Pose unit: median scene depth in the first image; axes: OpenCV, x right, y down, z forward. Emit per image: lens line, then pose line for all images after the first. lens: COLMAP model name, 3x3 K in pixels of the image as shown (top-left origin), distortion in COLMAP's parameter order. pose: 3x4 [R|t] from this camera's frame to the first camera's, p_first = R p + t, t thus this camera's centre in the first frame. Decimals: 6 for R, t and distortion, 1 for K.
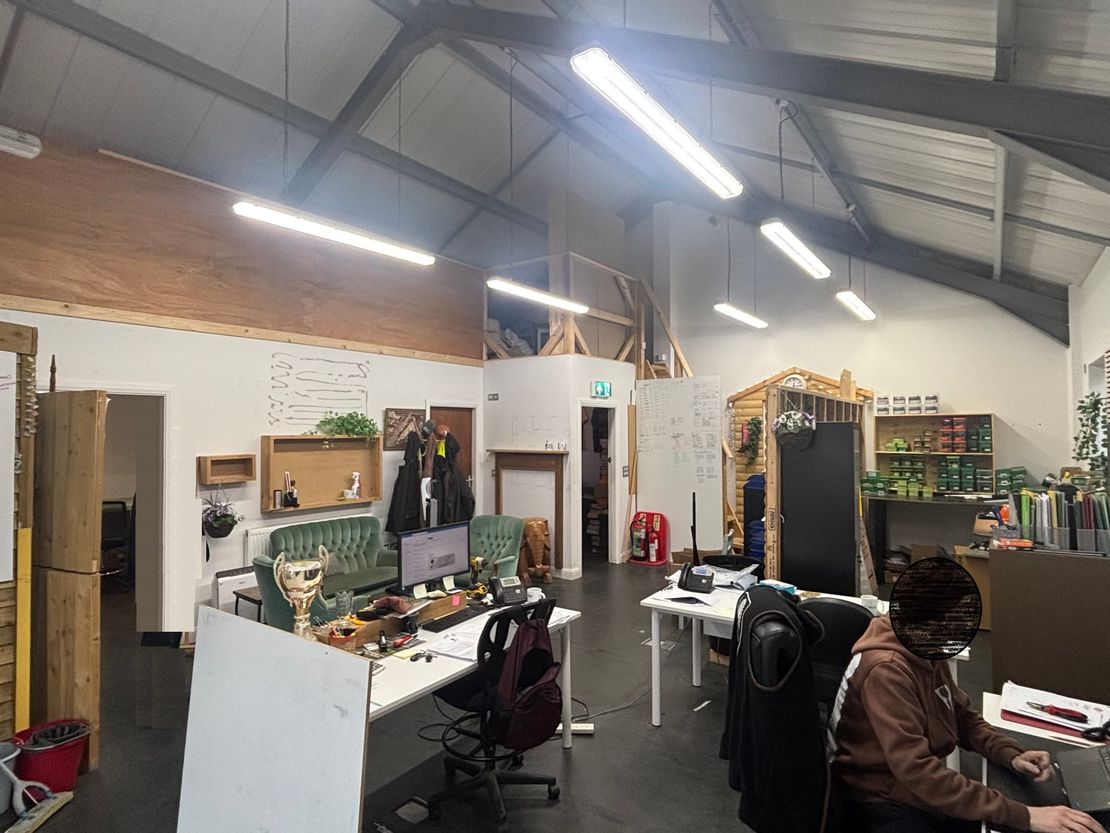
lens RADIAL K [[608.0, 0, 555.0], [0, 608.0, 416.5], [0, 0, 1]] dist [0.000149, -0.000081]
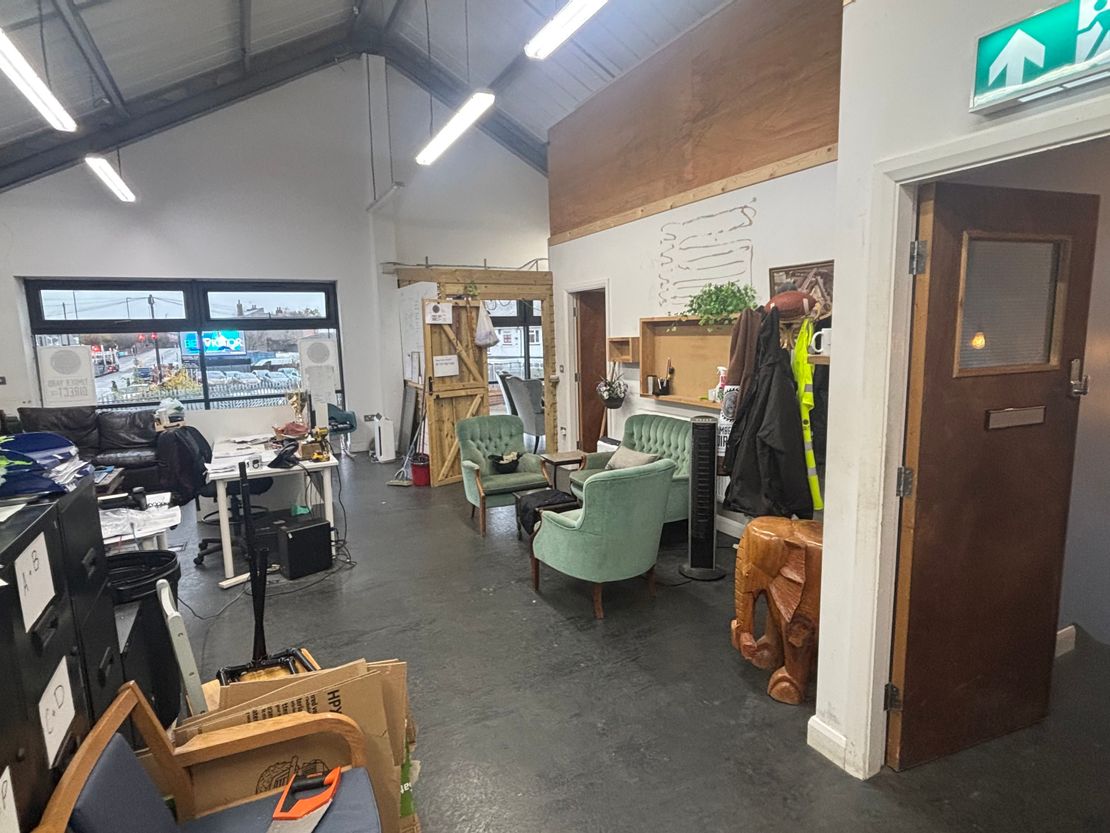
lens RADIAL K [[608.0, 0, 555.0], [0, 608.0, 416.5], [0, 0, 1]] dist [0.000149, -0.000081]
pose [[-0.462627, 0.139979, -0.875433, 0.428255], [0.048856, 0.989981, 0.132476, 0.047519], [0.885206, 0.018517, -0.464831, 1.229117]]
